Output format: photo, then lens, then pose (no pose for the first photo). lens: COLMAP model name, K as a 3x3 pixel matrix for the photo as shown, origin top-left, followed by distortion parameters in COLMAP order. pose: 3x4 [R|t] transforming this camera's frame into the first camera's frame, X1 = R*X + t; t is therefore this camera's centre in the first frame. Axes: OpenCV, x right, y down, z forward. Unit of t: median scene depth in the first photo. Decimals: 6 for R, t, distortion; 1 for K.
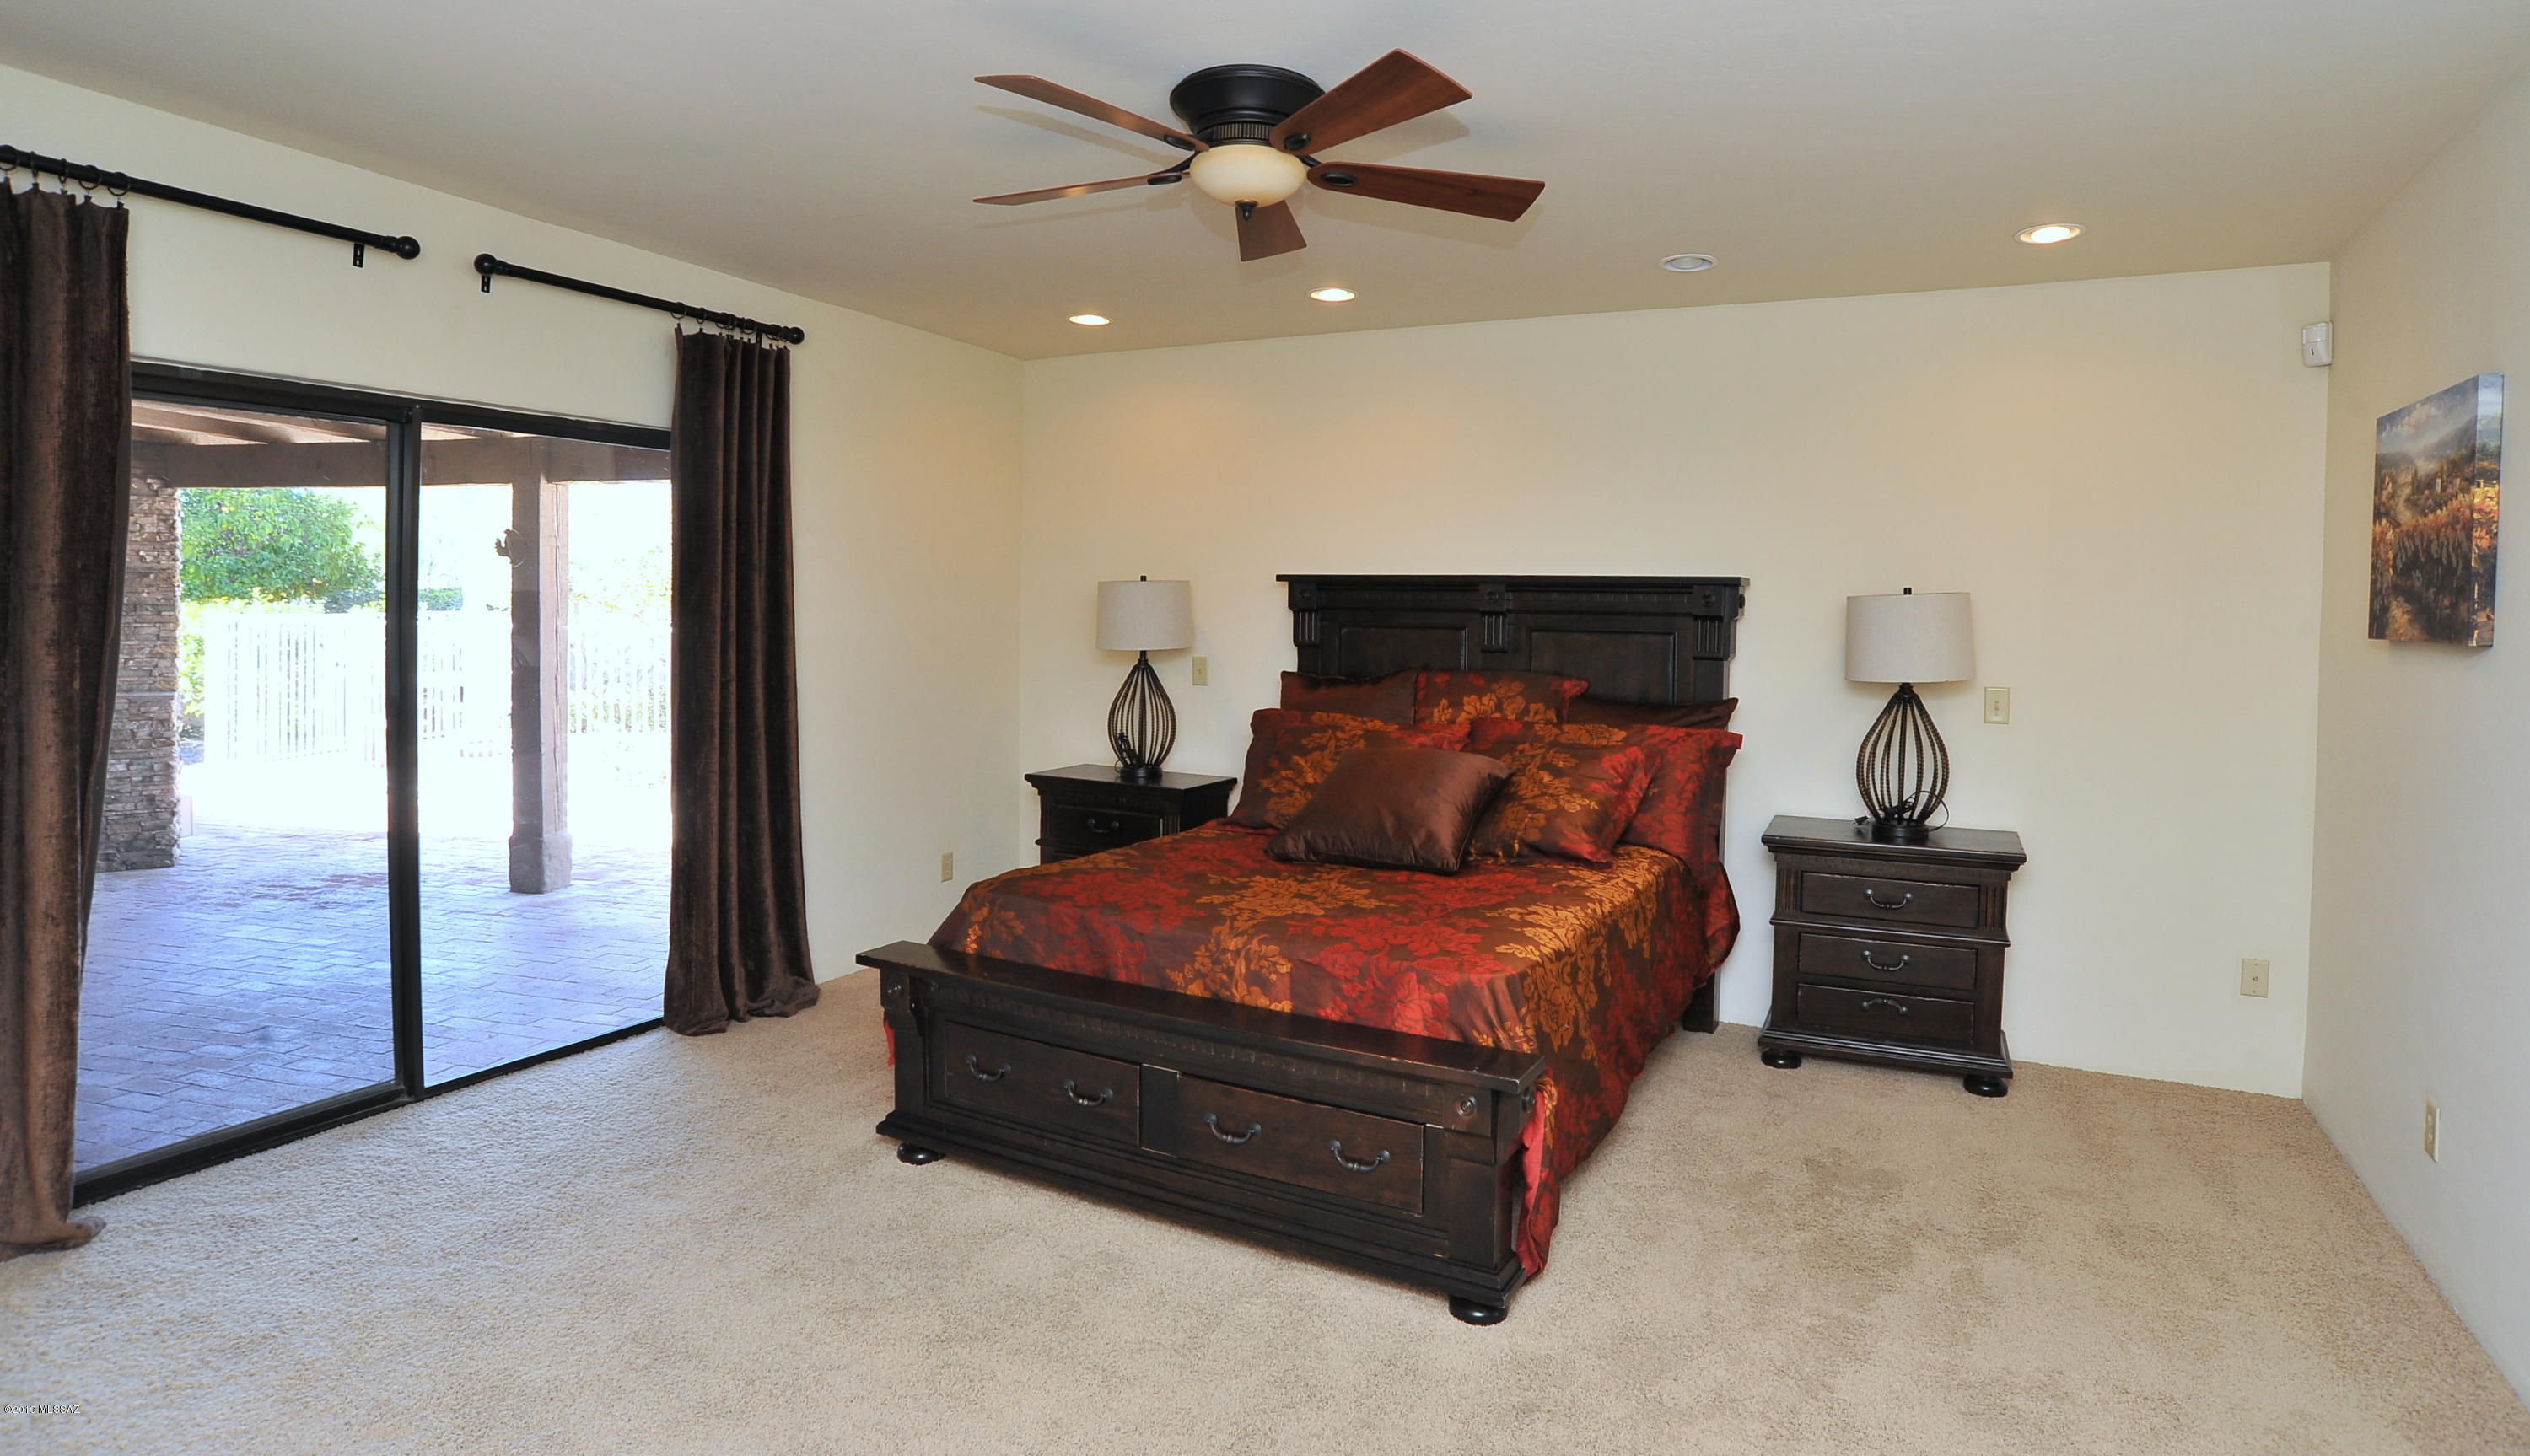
lens RADIAL K [[1417.2, 0, 1265.5], [0, 1417.2, 725.9], [0, 0, 1]] dist [-0.008961, -0.001220]
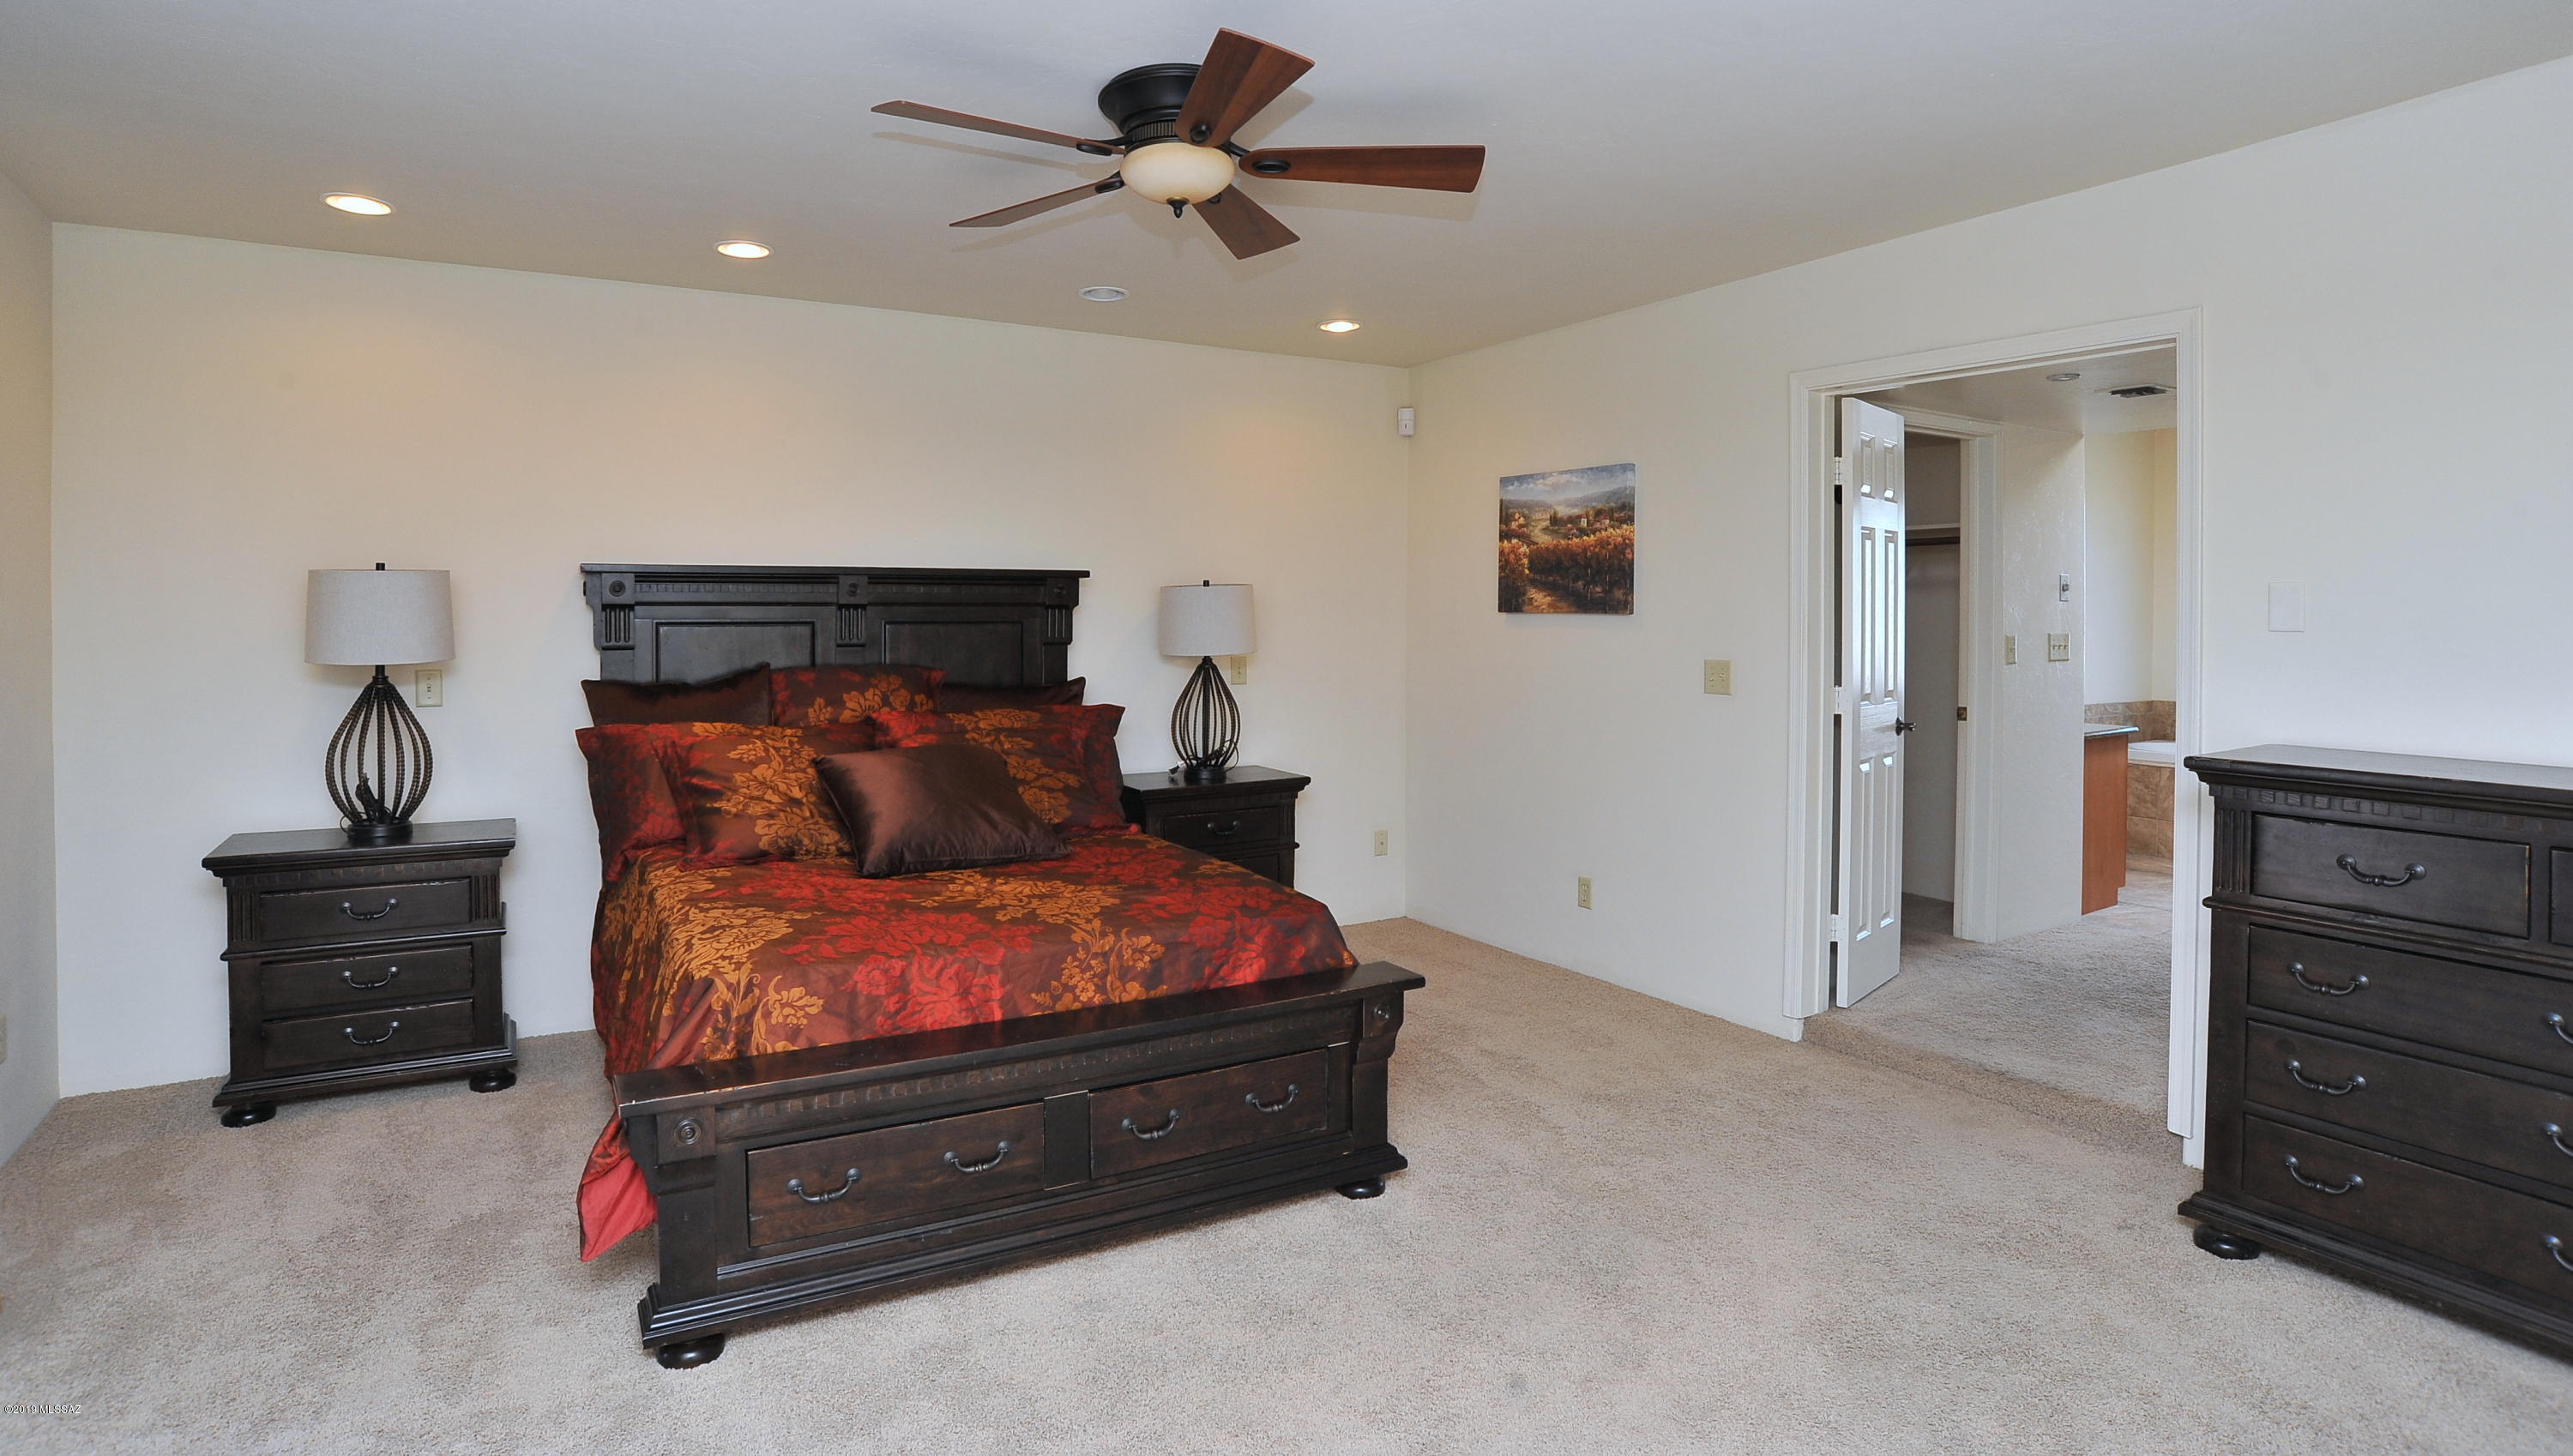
lens RADIAL K [[1407.2, 0, 1286.3], [0, 1407.2, 726.8], [0, 0, 1]] dist [-0.001152, -0.000523]
pose [[0.533354, -0.088607, 0.841238, -0.536573], [0.077661, 0.995428, 0.055610, -0.029888], [-0.842320, 0.035671, 0.537797, 0.252623]]
